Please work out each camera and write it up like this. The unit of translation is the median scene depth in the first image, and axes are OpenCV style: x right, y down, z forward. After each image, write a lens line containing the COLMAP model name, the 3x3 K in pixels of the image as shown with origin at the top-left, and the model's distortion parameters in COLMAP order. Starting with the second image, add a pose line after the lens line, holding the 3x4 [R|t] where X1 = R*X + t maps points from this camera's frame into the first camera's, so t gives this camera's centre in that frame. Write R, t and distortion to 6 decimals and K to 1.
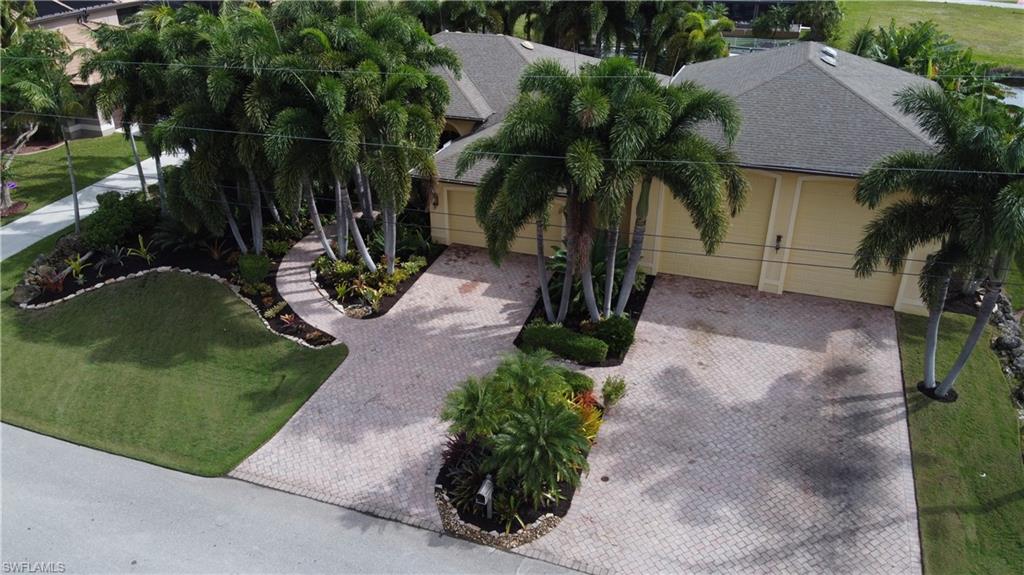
lens RADIAL K [[781.0, 0, 503.1], [0, 781.0, 287.1], [0, 0, 1]] dist [0.078205, -0.212310]
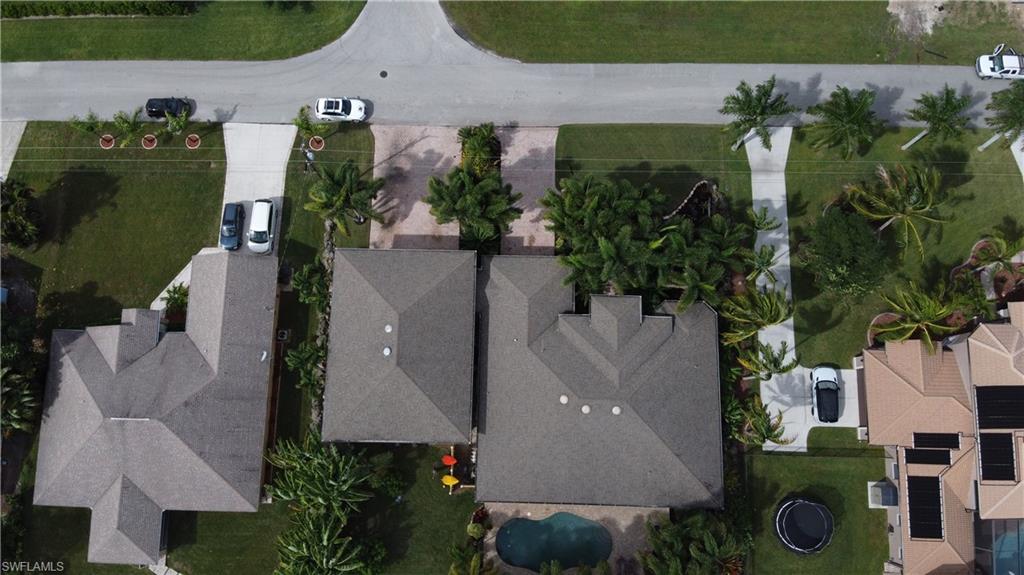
lens RADIAL K [[781.0, 0, 503.1], [0, 781.0, 287.1], [0, 0, 1]] dist [0.078205, -0.212310]
pose [[-0.944157, 0.326793, -0.042122, 0.221738], [-0.127965, -0.245866, 0.960820, -2.777276], [0.303633, 0.912555, 0.273955, 0.527309]]
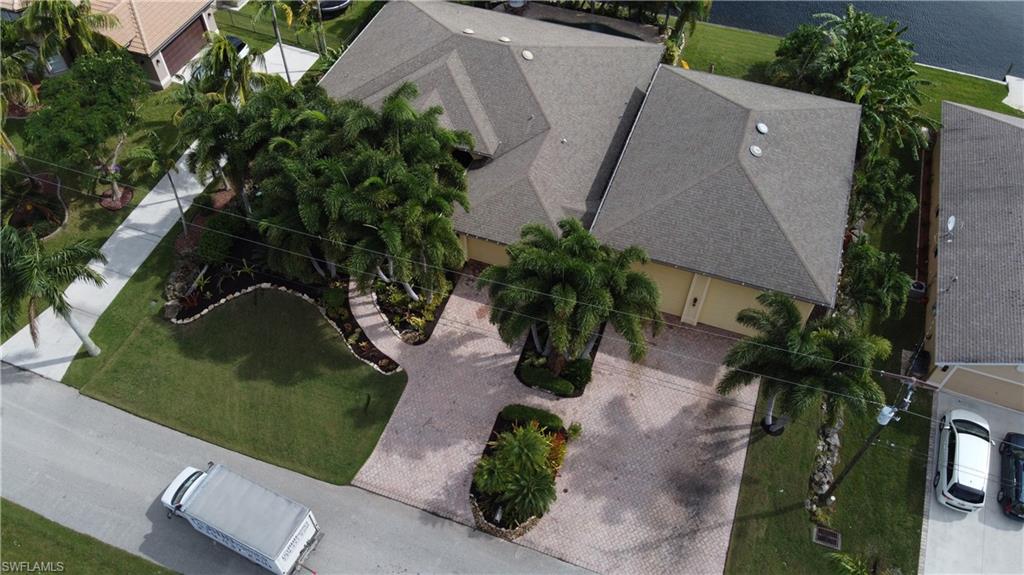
lens RADIAL K [[781.0, 0, 503.1], [0, 781.0, 287.1], [0, 0, 1]] dist [0.078205, -0.212310]
pose [[0.999998, -0.000935, -0.001961, -0.005816], [0.001646, 0.915187, 0.403025, -0.743734], [0.001418, -0.403027, 0.915187, -0.364826]]
